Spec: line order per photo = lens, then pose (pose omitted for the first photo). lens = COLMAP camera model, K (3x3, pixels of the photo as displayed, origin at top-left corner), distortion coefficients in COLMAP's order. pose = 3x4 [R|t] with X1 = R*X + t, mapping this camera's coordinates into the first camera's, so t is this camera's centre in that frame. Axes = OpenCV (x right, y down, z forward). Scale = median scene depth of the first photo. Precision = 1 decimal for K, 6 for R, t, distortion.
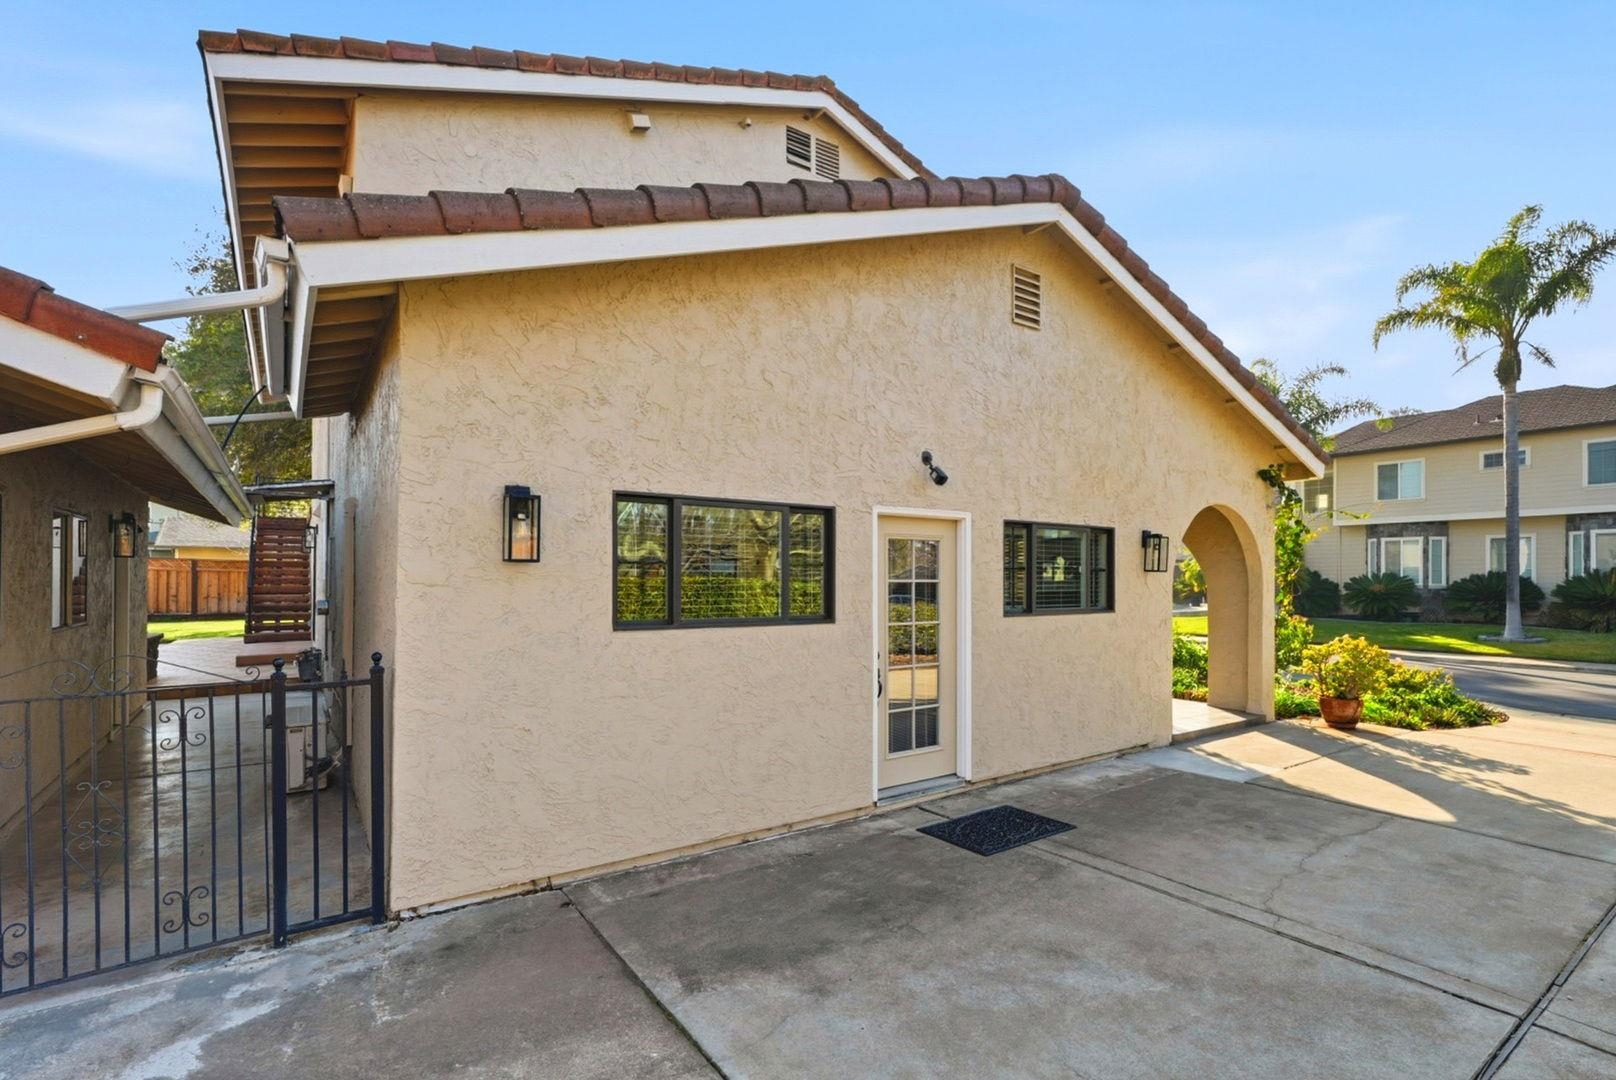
lens RADIAL K [[742.7, 0, 808.5], [0, 742.7, 579.6], [0, 0, 1]] dist [0.000550, -0.000489]
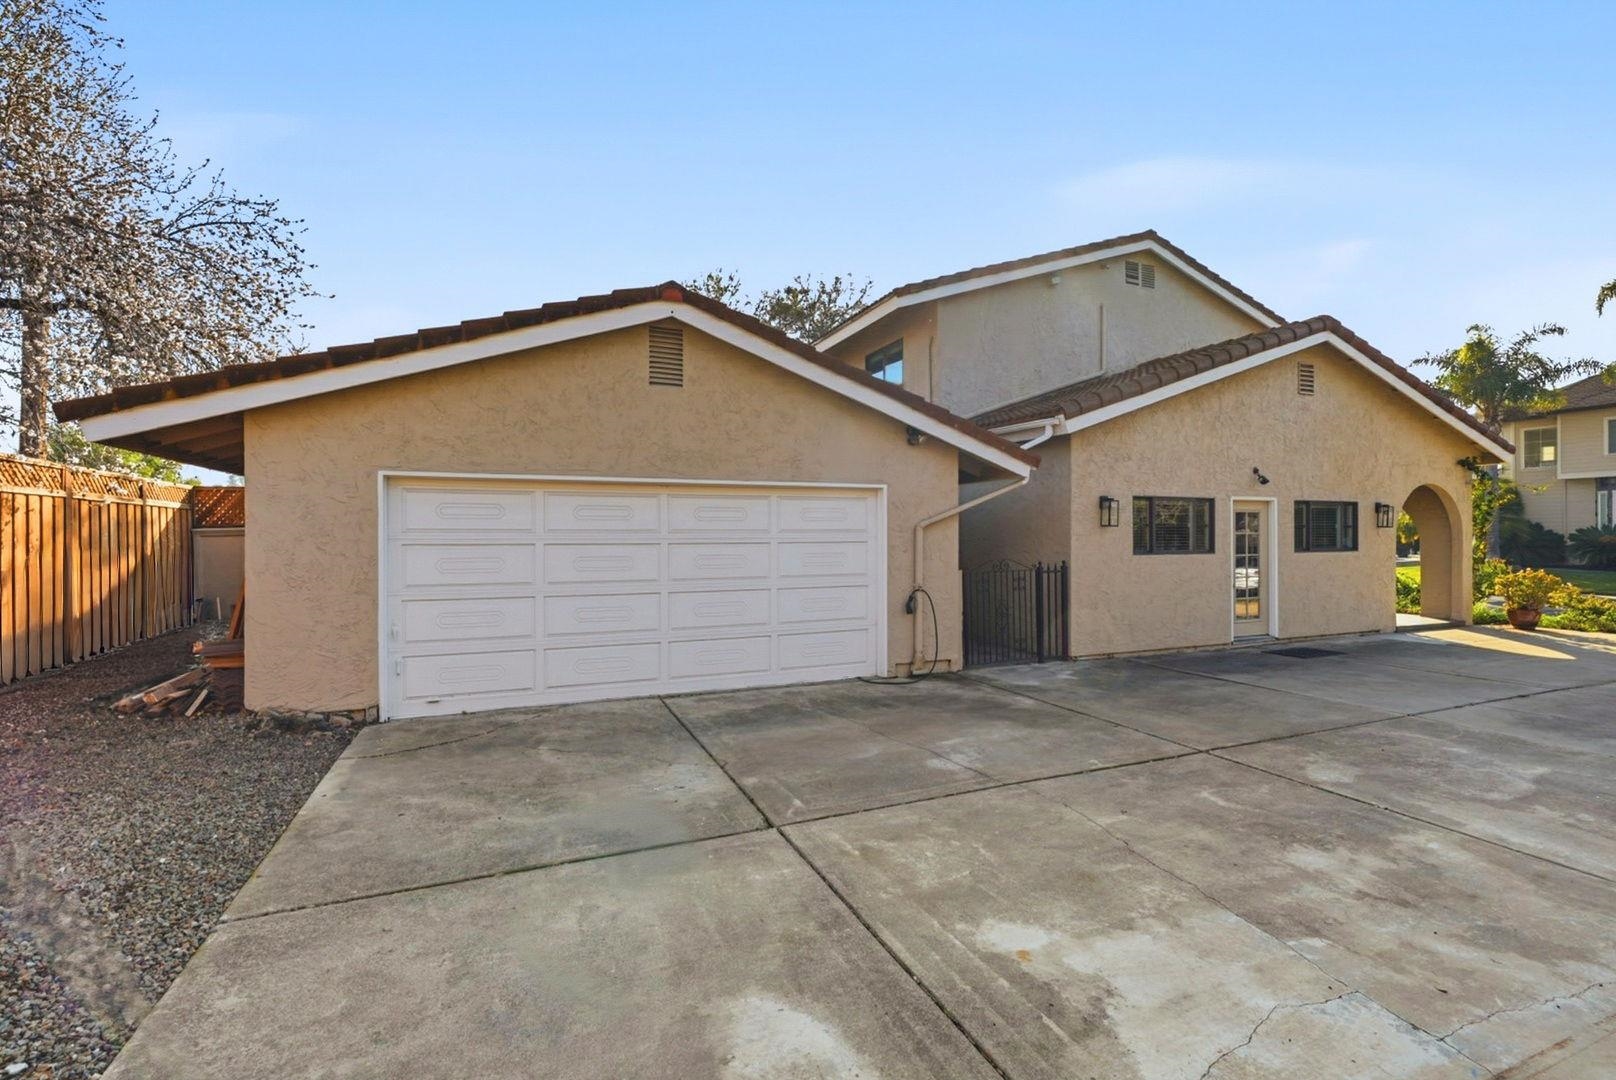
lens RADIAL K [[710.4, 0, 804.9], [0, 710.4, 534.4], [0, 0, 1]] dist [0.000647, -0.000733]
pose [[0.976698, -0.005308, -0.214550, -0.570643], [0.005213, 0.999986, -0.001012, 0.000819], [0.214553, -0.000130, 0.976712, -1.035079]]
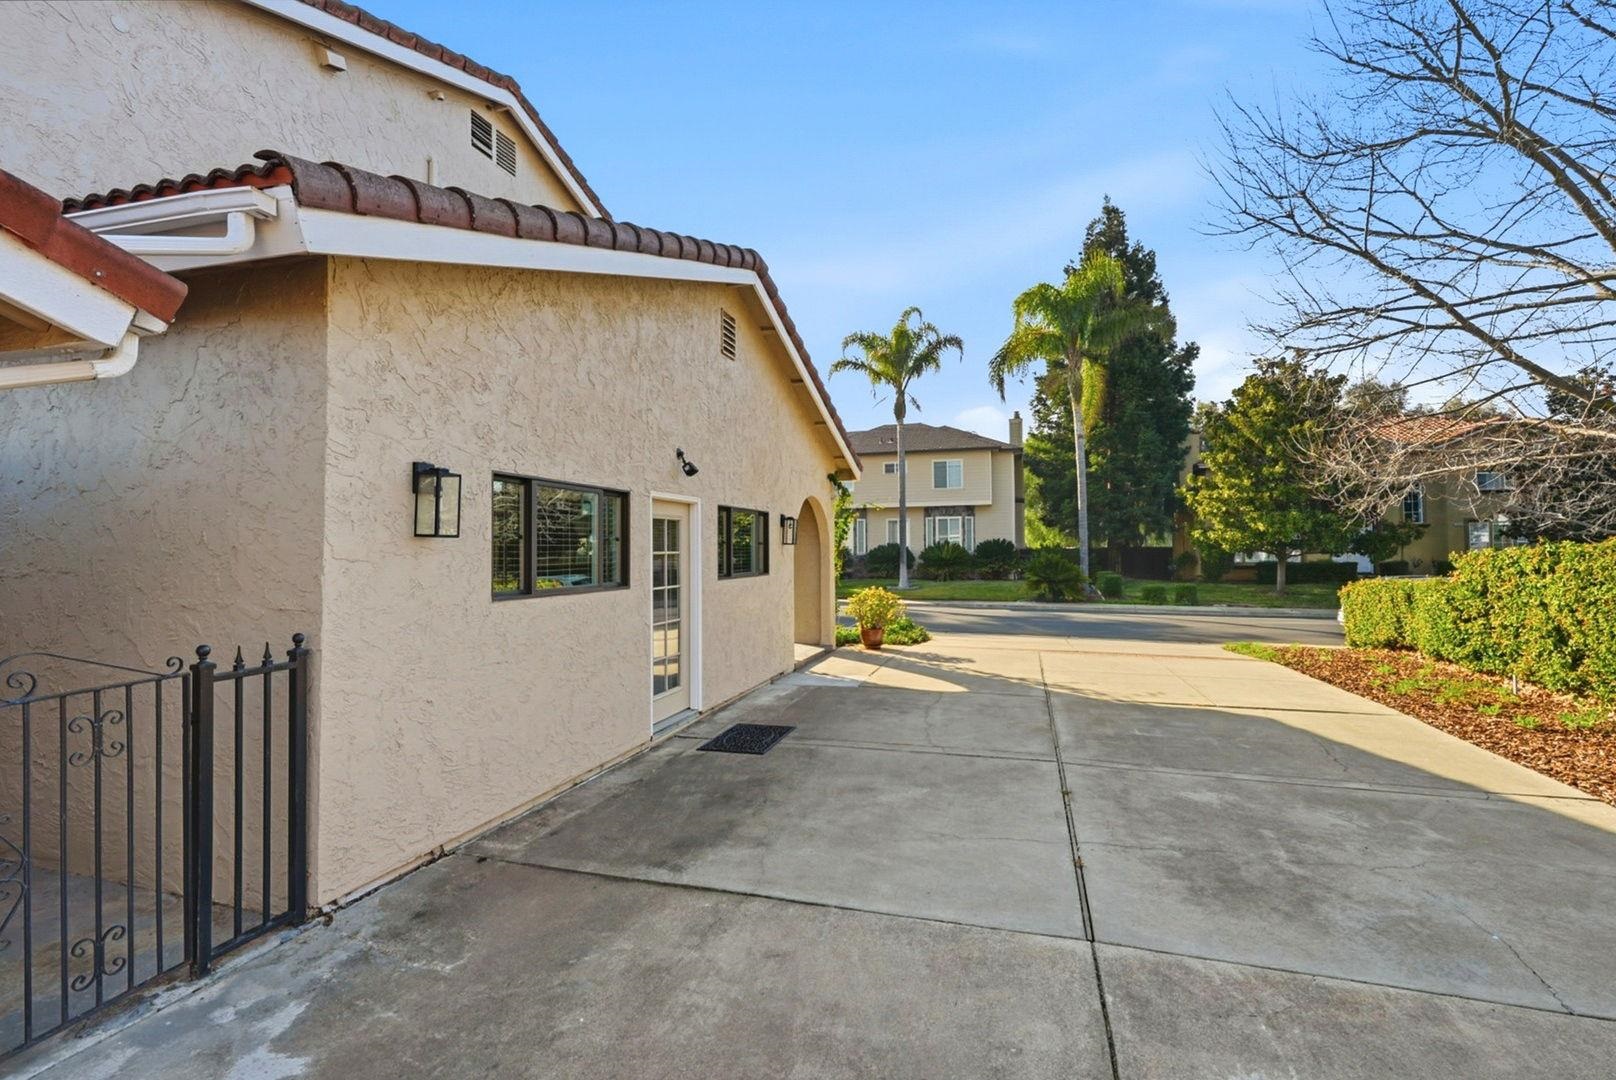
lens RADIAL K [[710.4, 0, 813.2], [0, 710.4, 531.3], [0, 0, 1]] dist [0.000647, -0.000733]
pose [[0.783267, 0.009614, 0.621612, -0.381709], [0.007761, 0.999651, -0.025241, -0.001749], [-0.621637, 0.024595, 0.782919, -0.065350]]
